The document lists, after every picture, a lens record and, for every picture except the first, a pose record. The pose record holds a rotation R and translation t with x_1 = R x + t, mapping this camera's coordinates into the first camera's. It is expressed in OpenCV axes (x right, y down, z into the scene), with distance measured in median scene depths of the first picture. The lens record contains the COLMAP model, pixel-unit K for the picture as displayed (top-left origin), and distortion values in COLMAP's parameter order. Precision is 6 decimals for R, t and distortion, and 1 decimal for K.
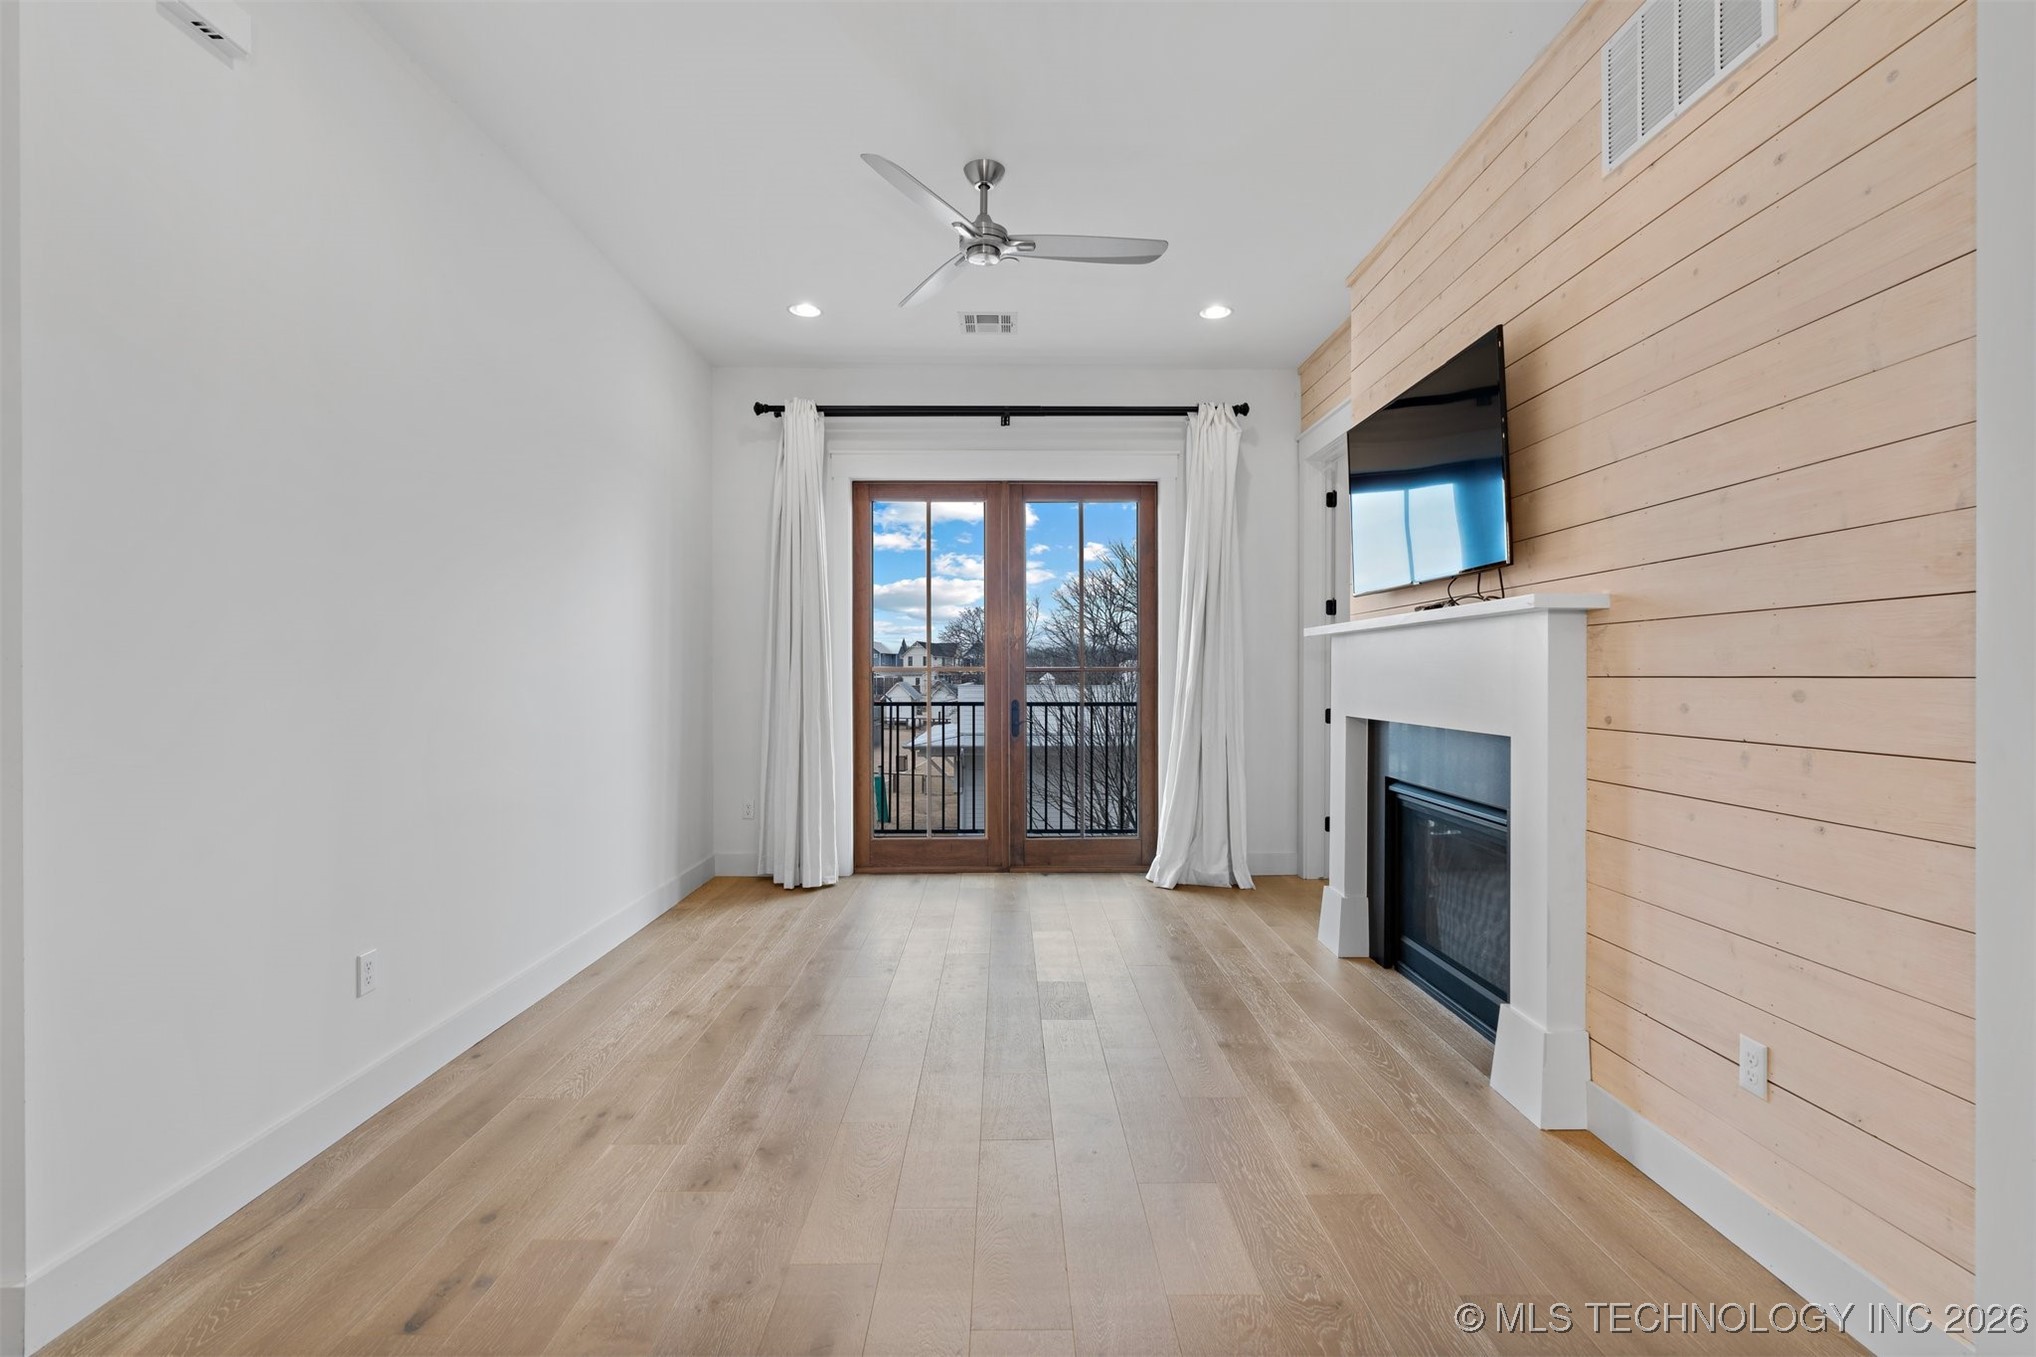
lens RADIAL K [[933.5, 0, 1014.1], [0, 933.5, 667.3], [0, 0, 1]] dist [-0.010950, 0.003235]
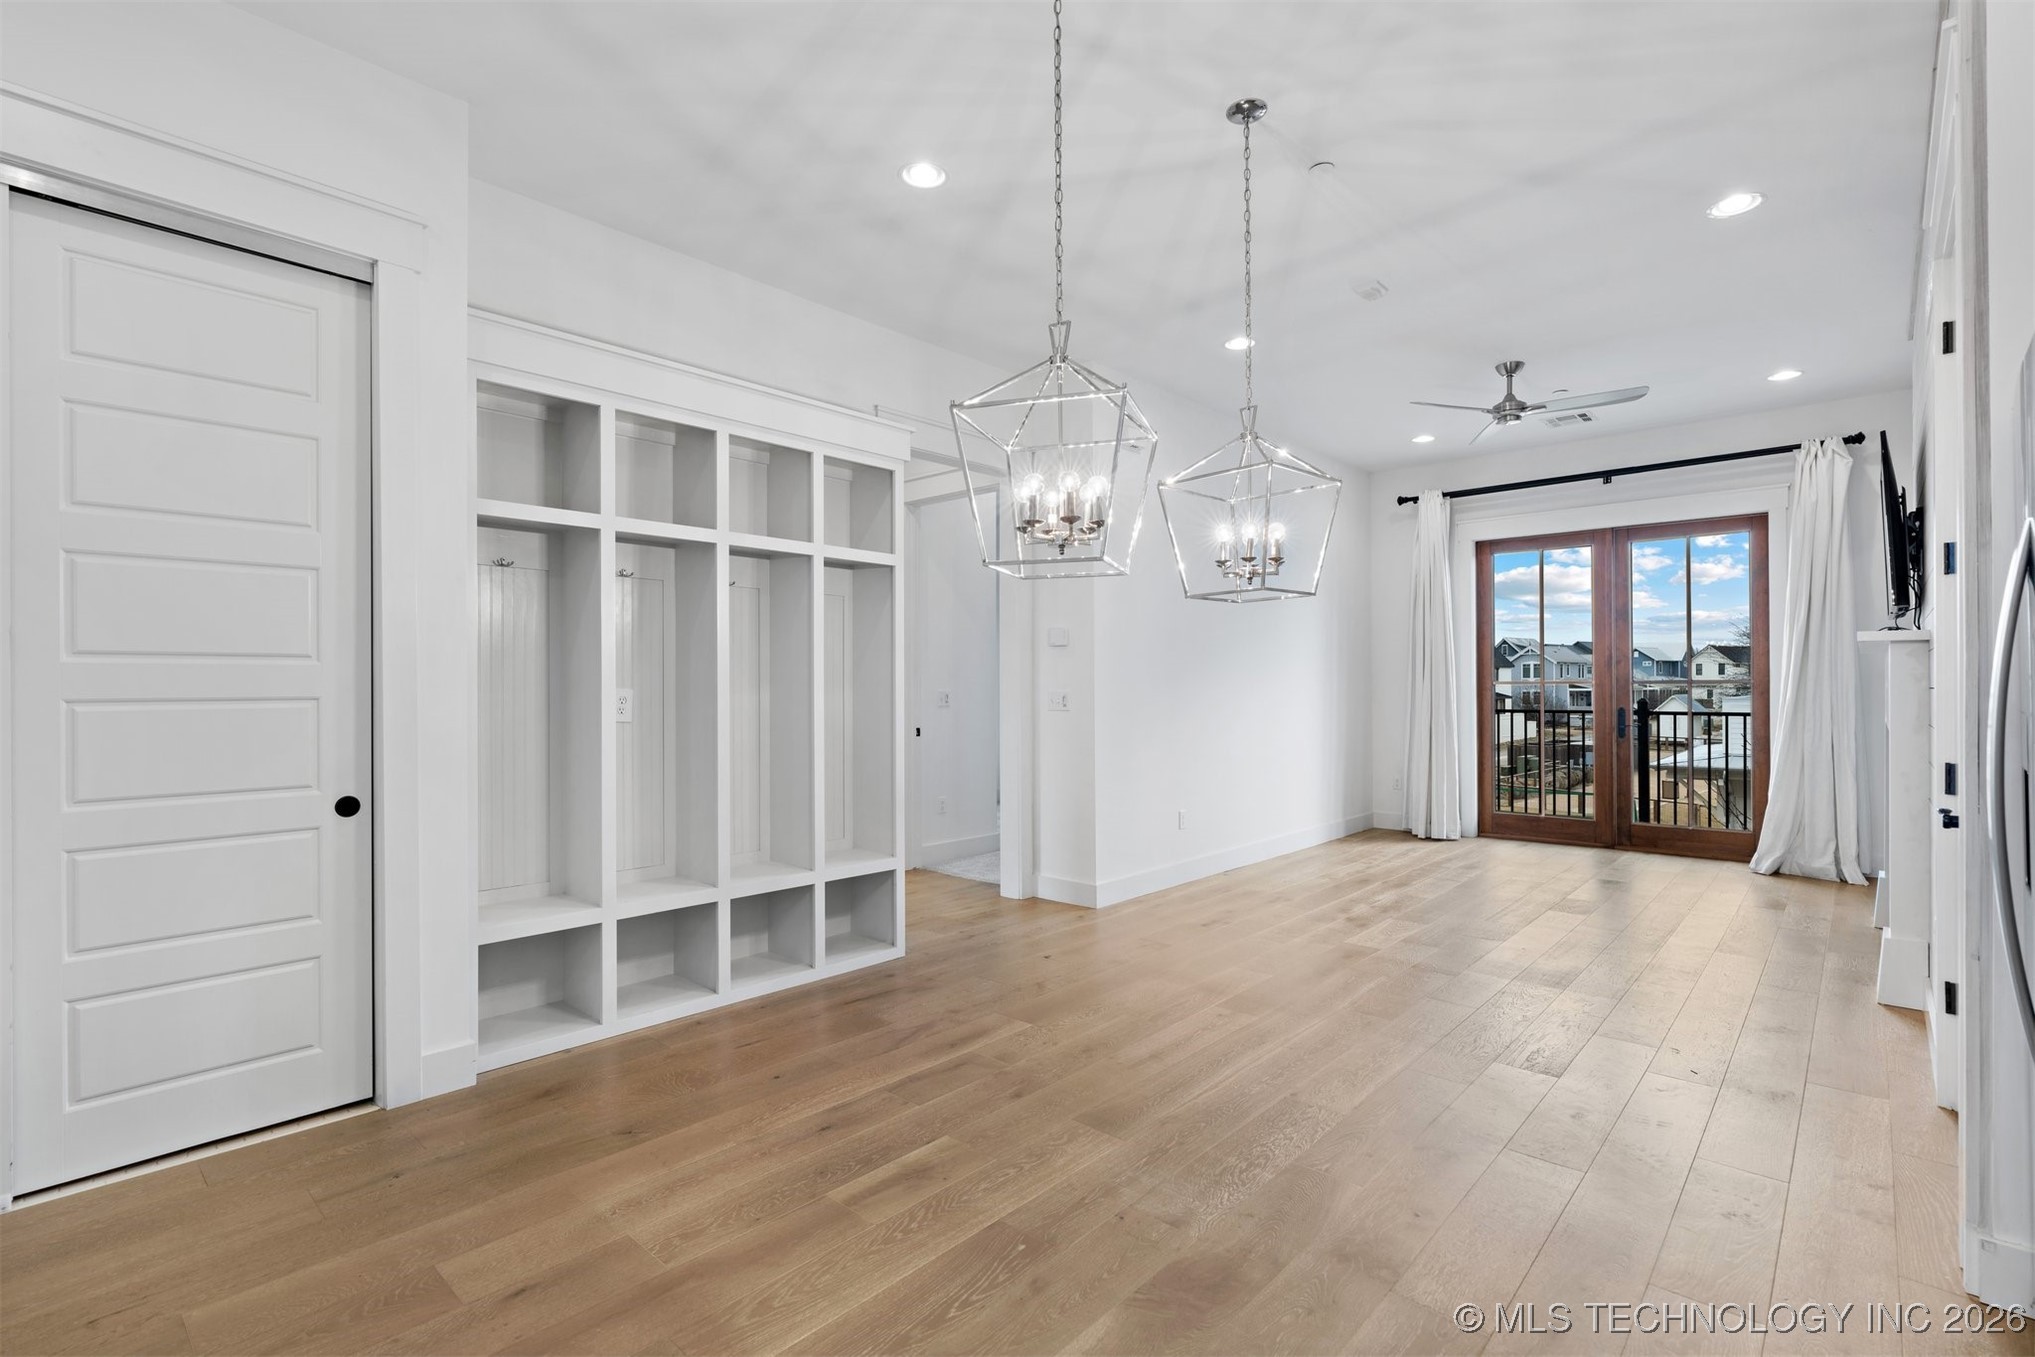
lens RADIAL K [[933.0, 0, 1006.2], [0, 933.0, 687.0], [0, 0, 1]] dist [-0.010950, 0.003235]
pose [[0.726044, -0.002669, -0.687643, 0.279309], [0.008202, 0.999955, 0.004780, -0.004901], [0.687599, -0.009111, 0.726033, -0.472290]]
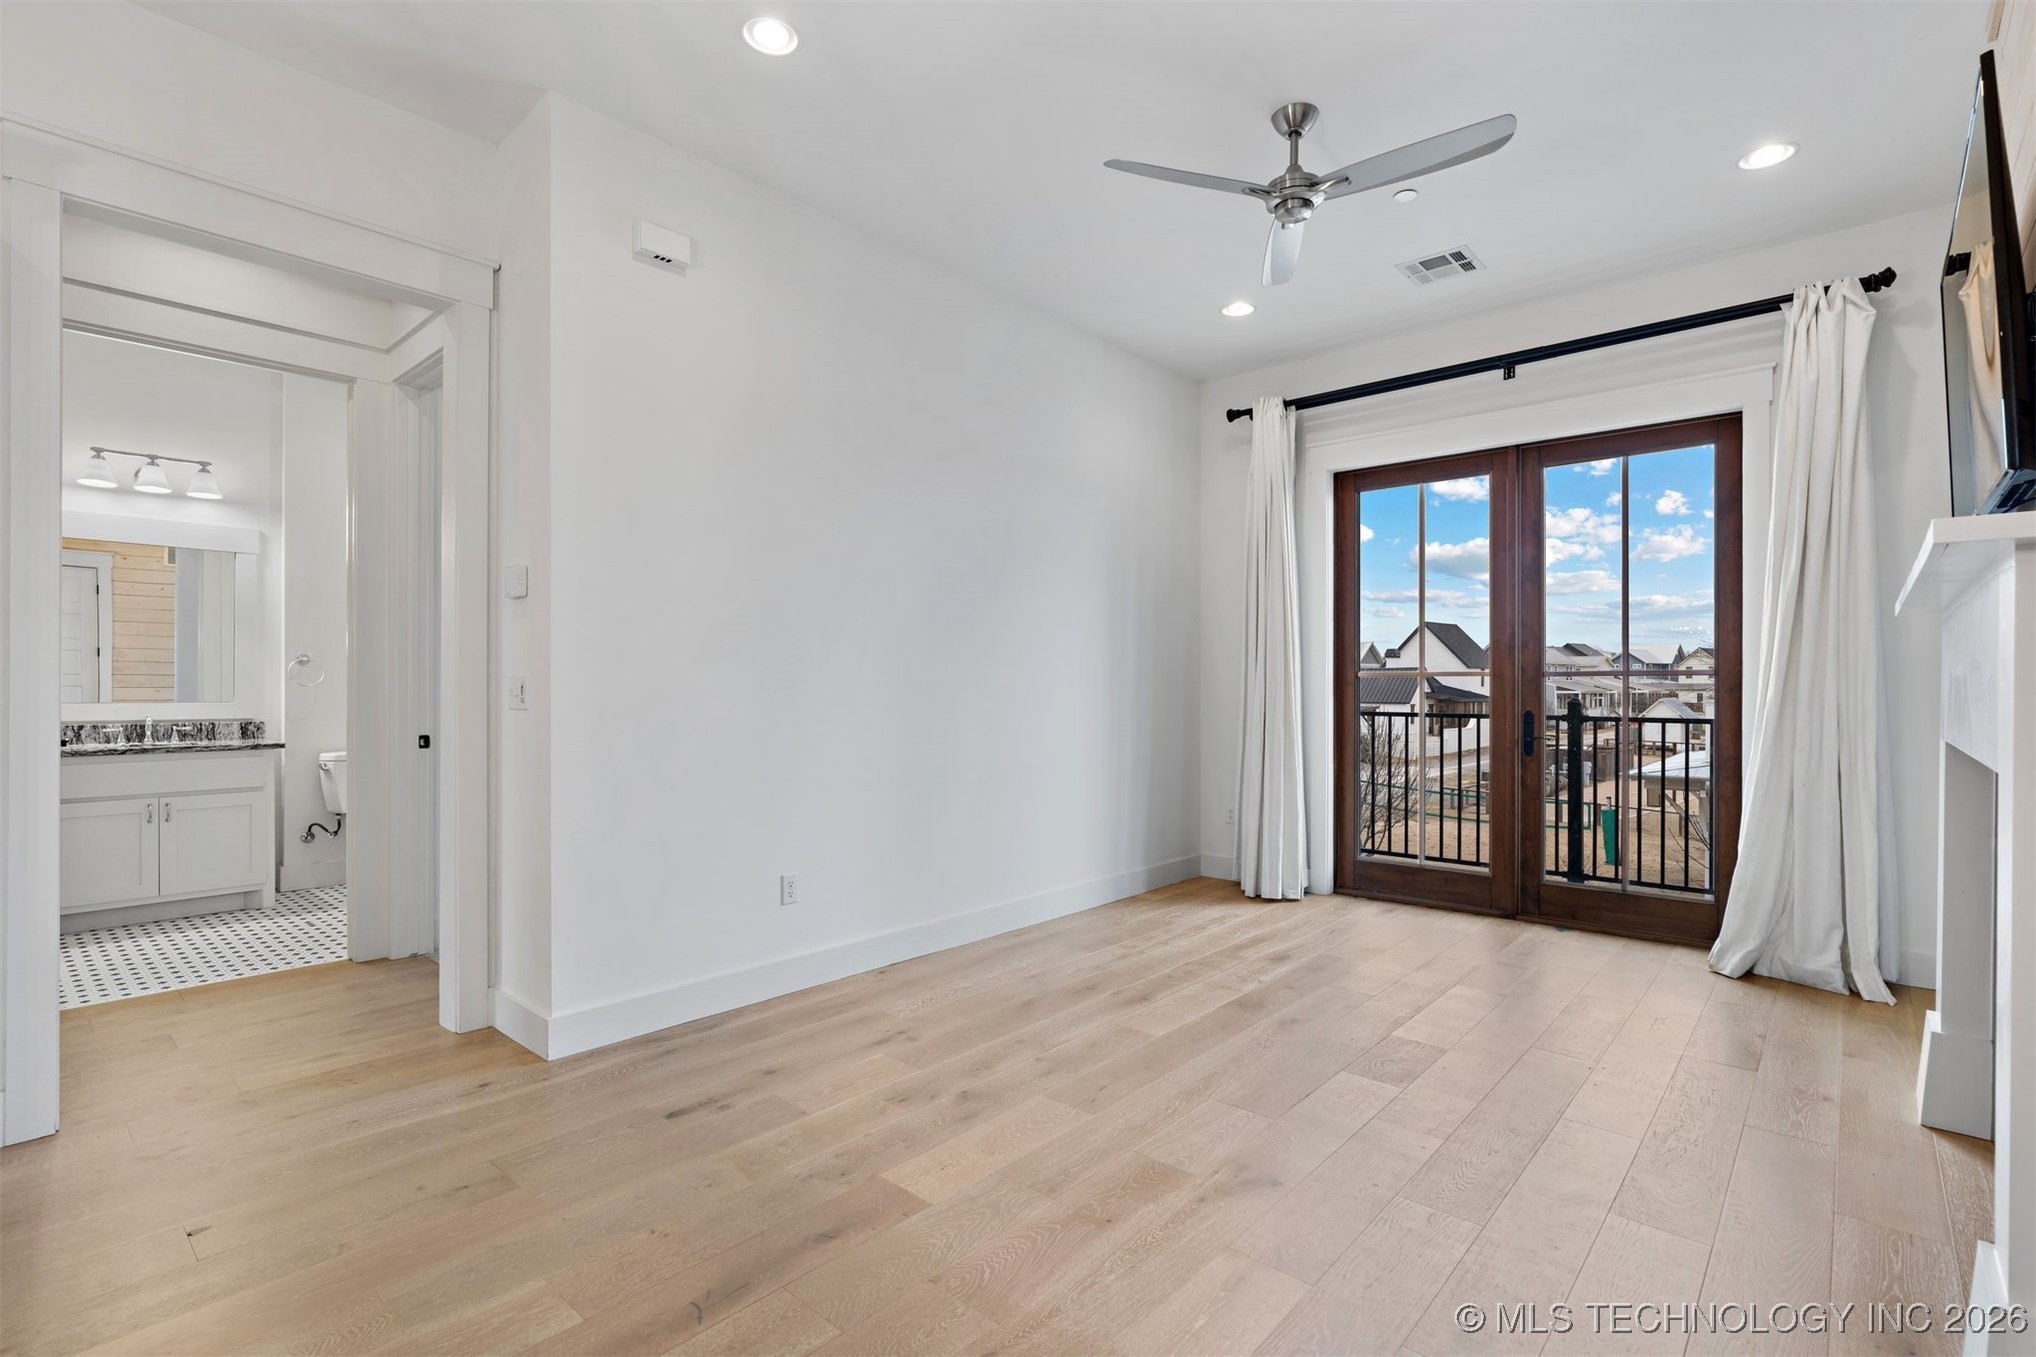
lens RADIAL K [[933.5, 0, 1012.8], [0, 933.5, 689.4], [0, 0, 1]] dist [-0.010950, 0.003235]
pose [[0.733748, 0.004262, -0.679408, 0.251070], [0.001828, 0.999964, 0.008247, 0.008776], [0.679419, -0.007293, 0.733714, 0.099587]]
